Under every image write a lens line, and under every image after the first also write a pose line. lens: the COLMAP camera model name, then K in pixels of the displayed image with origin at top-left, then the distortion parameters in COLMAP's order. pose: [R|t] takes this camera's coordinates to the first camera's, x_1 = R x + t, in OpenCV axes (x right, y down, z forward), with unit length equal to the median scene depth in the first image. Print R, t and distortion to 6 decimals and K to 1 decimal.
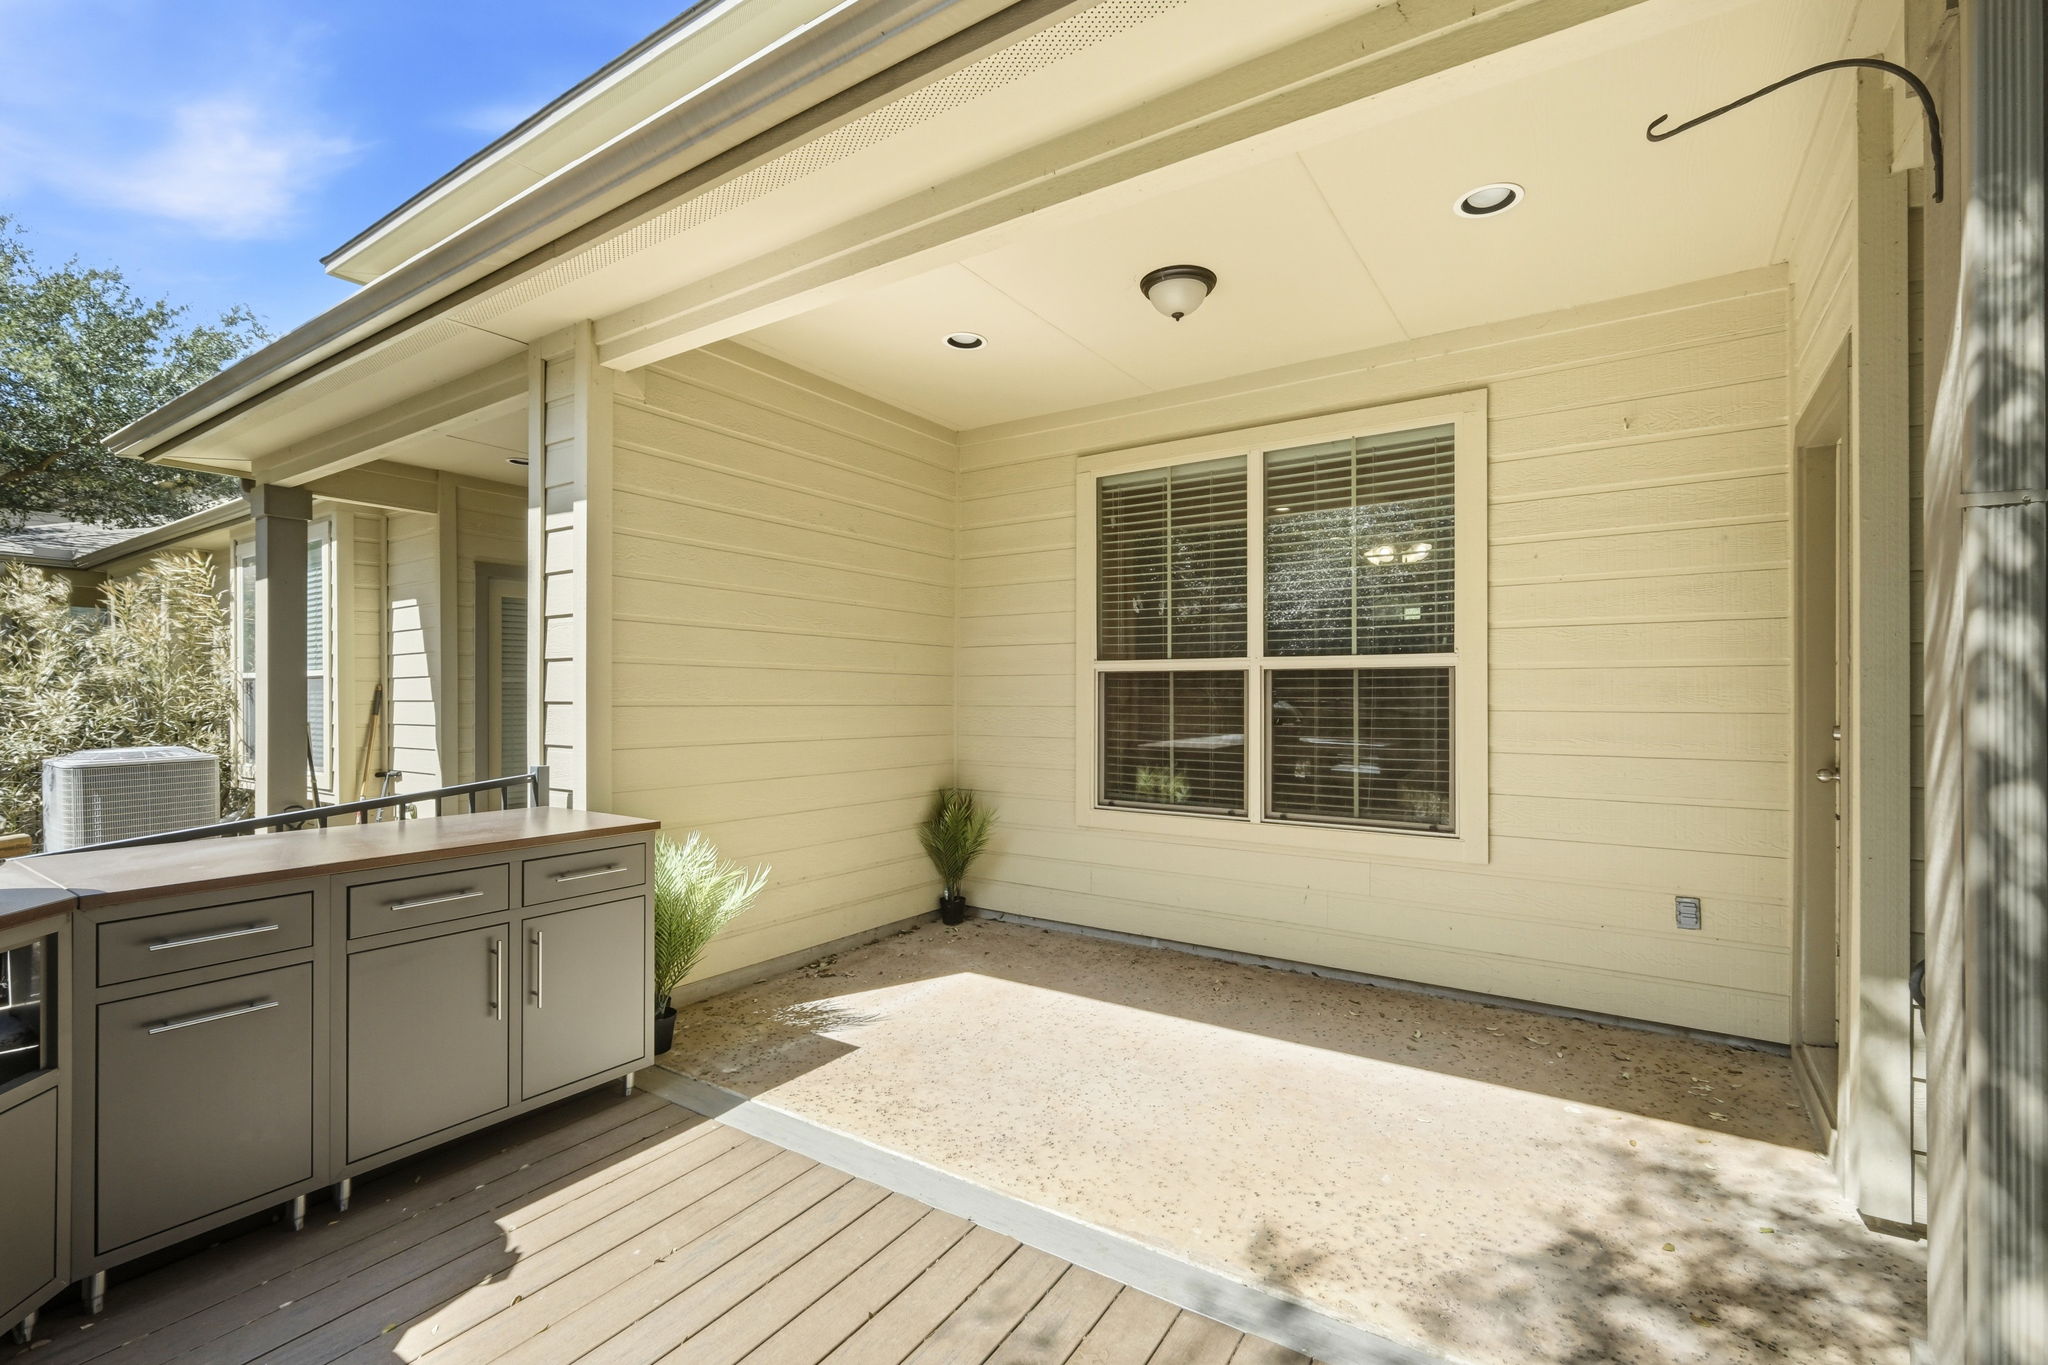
lens RADIAL K [[886.2, 0, 1022.3], [0, 886.2, 690.1], [0, 0, 1]] dist [0.001121, -0.000003]
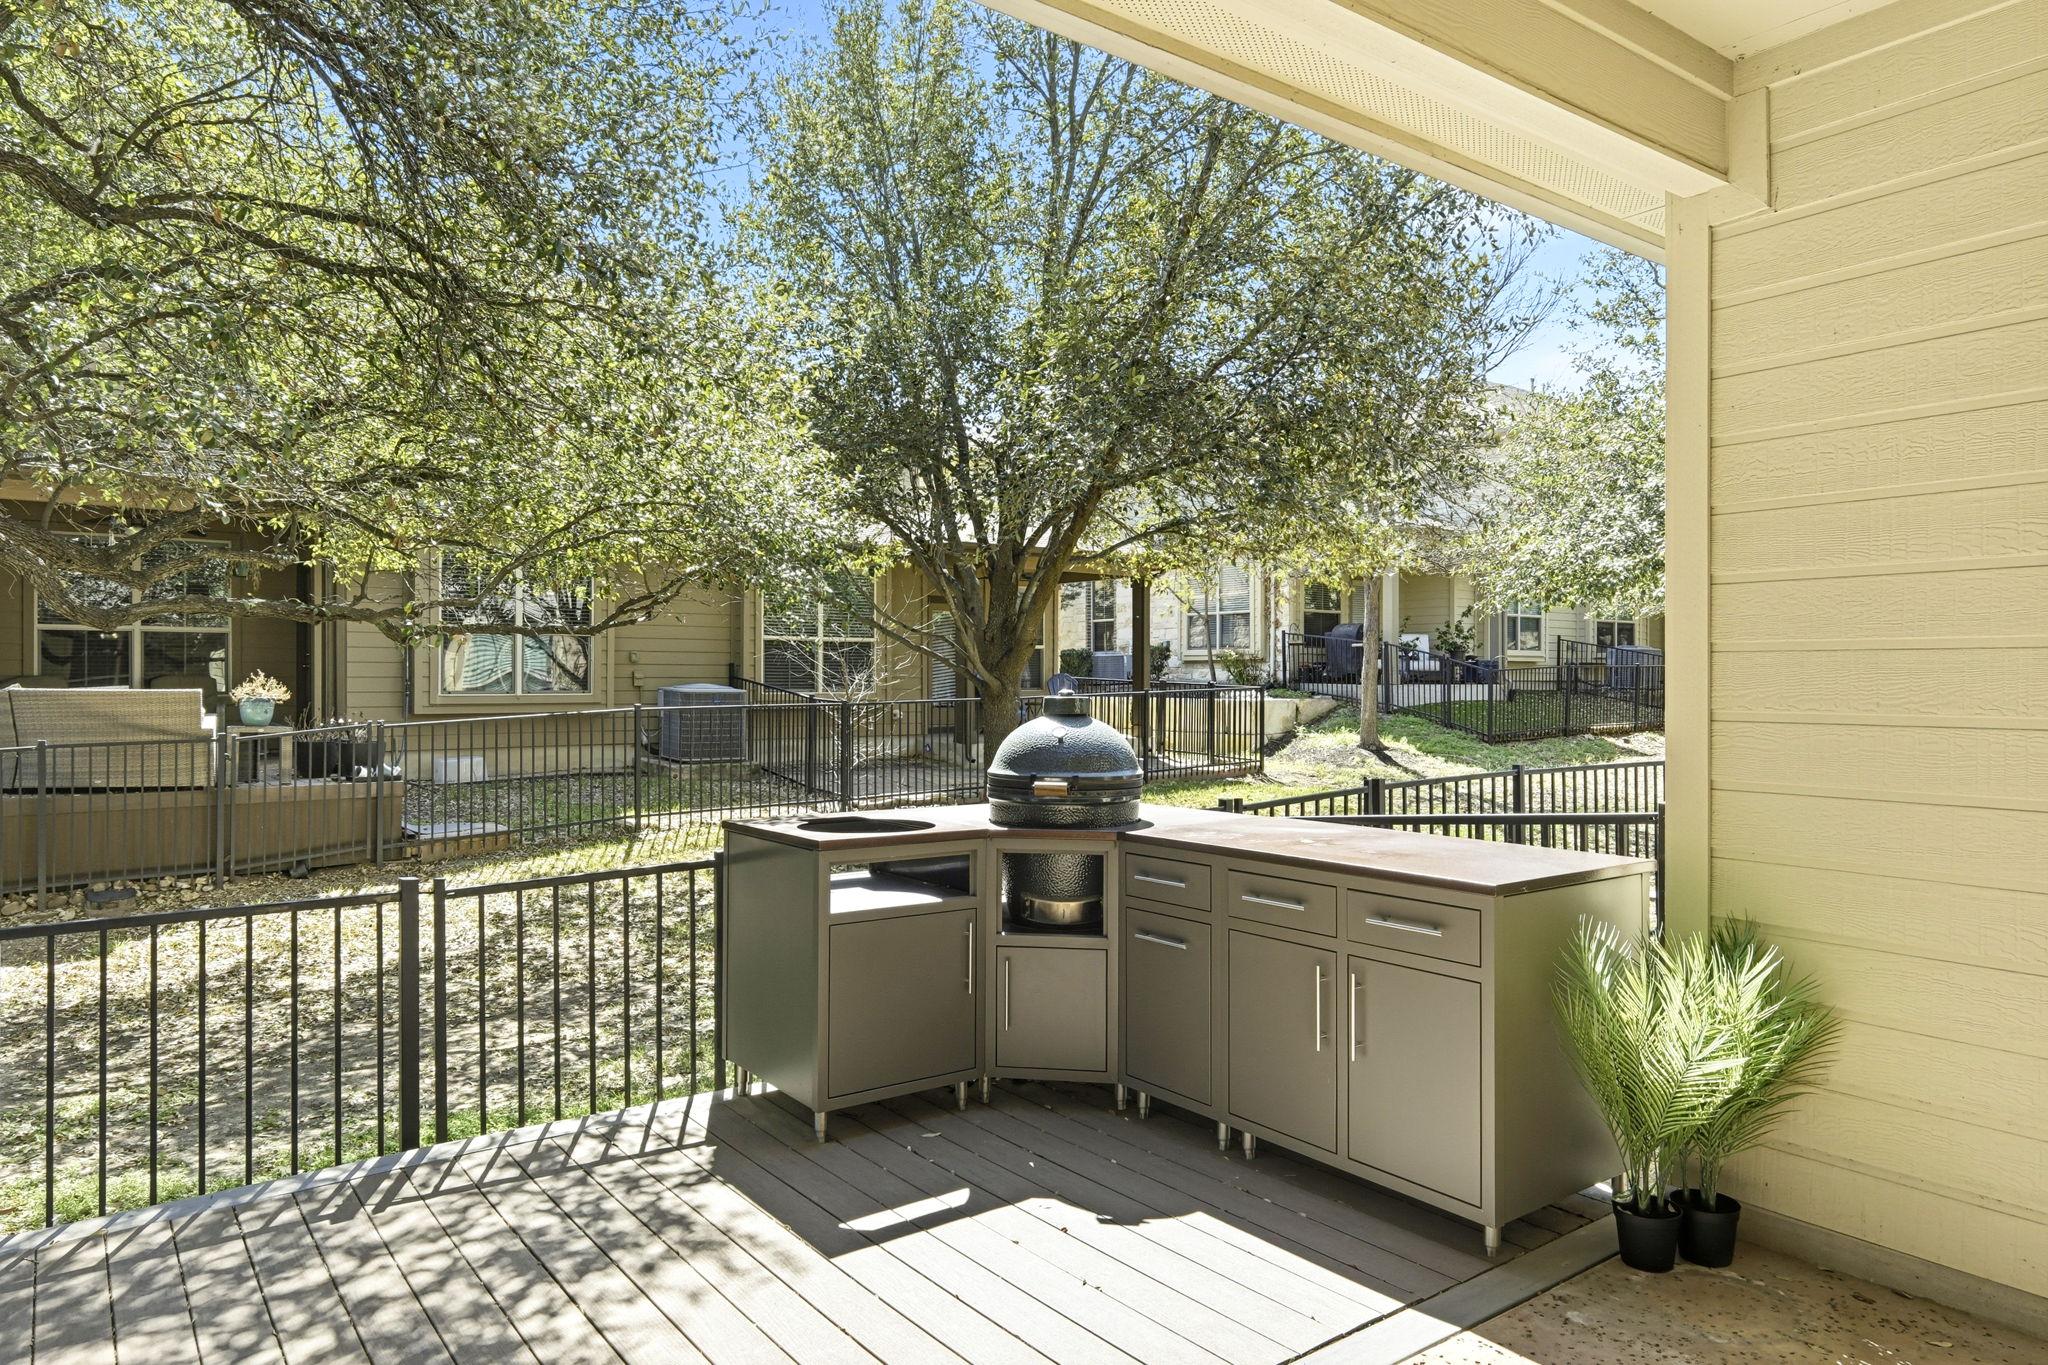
lens RADIAL K [[1314.8, 0, 1023.0], [0, 1314.8, 686.8], [0, 0, 1]] dist [-0.001076, -0.000111]
pose [[-0.342194, -0.003566, -0.939622, 0.899580], [0.004965, 0.999972, -0.005604, -0.000016], [0.939616, -0.006583, -0.342167, 1.326272]]
